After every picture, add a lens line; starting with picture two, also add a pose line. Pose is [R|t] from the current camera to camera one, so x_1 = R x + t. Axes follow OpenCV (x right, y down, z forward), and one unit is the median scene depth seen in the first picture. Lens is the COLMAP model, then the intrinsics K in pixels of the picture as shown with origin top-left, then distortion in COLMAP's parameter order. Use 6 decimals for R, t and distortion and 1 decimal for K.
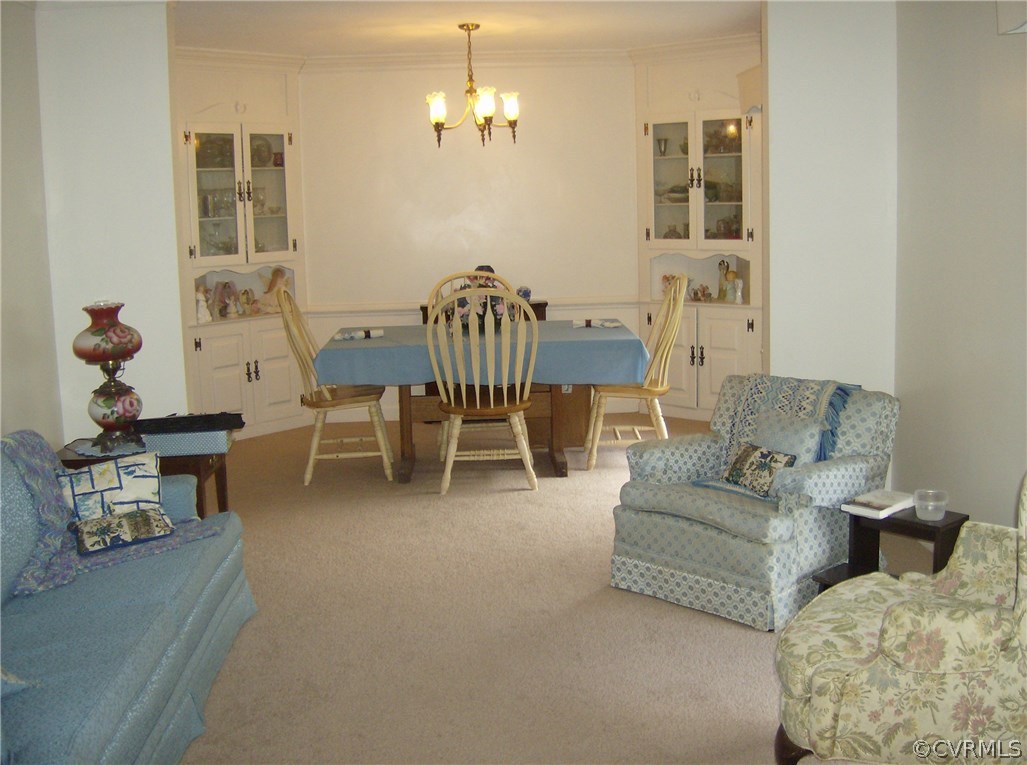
lens RADIAL K [[1141.7, 0, 511.0], [0, 1141.7, 375.8], [0, 0, 1]] dist [-0.147291, 0.000000]
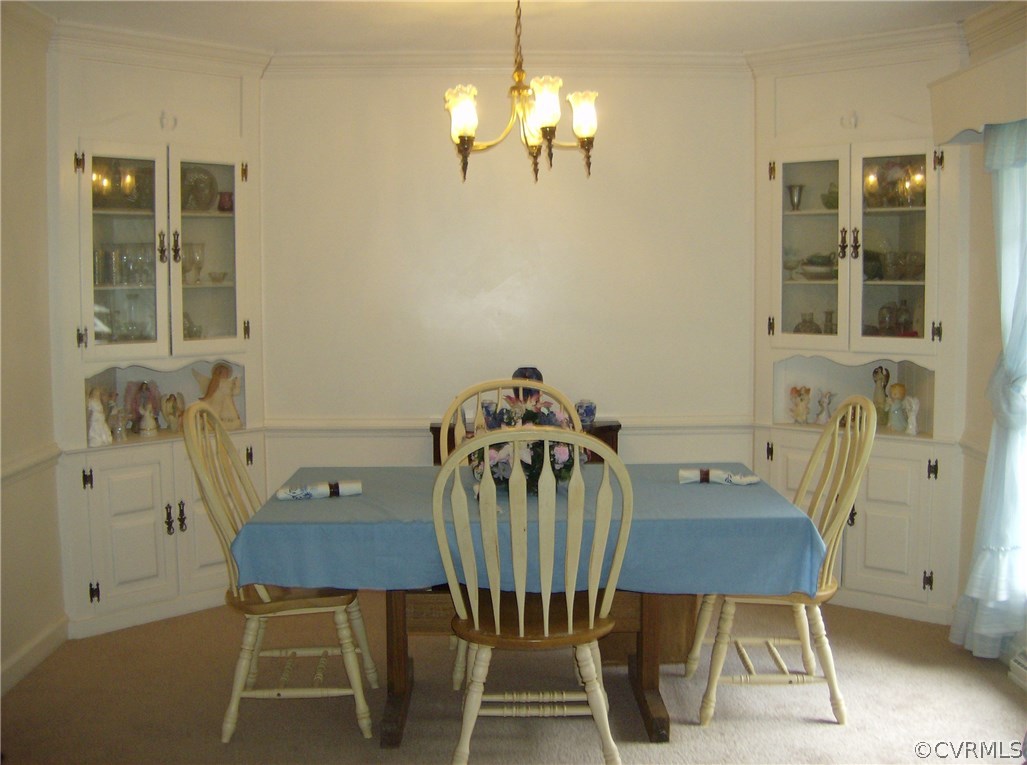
lens RADIAL K [[1141.7, 0, 515.4], [0, 1141.7, 383.2], [0, 0, 1]] dist [-0.147291, 0.000000]
pose [[0.999584, 0.023906, -0.016149, -0.020905], [-0.024821, 0.997944, -0.059089, -0.050292], [0.014703, 0.059465, 0.998122, 0.351813]]
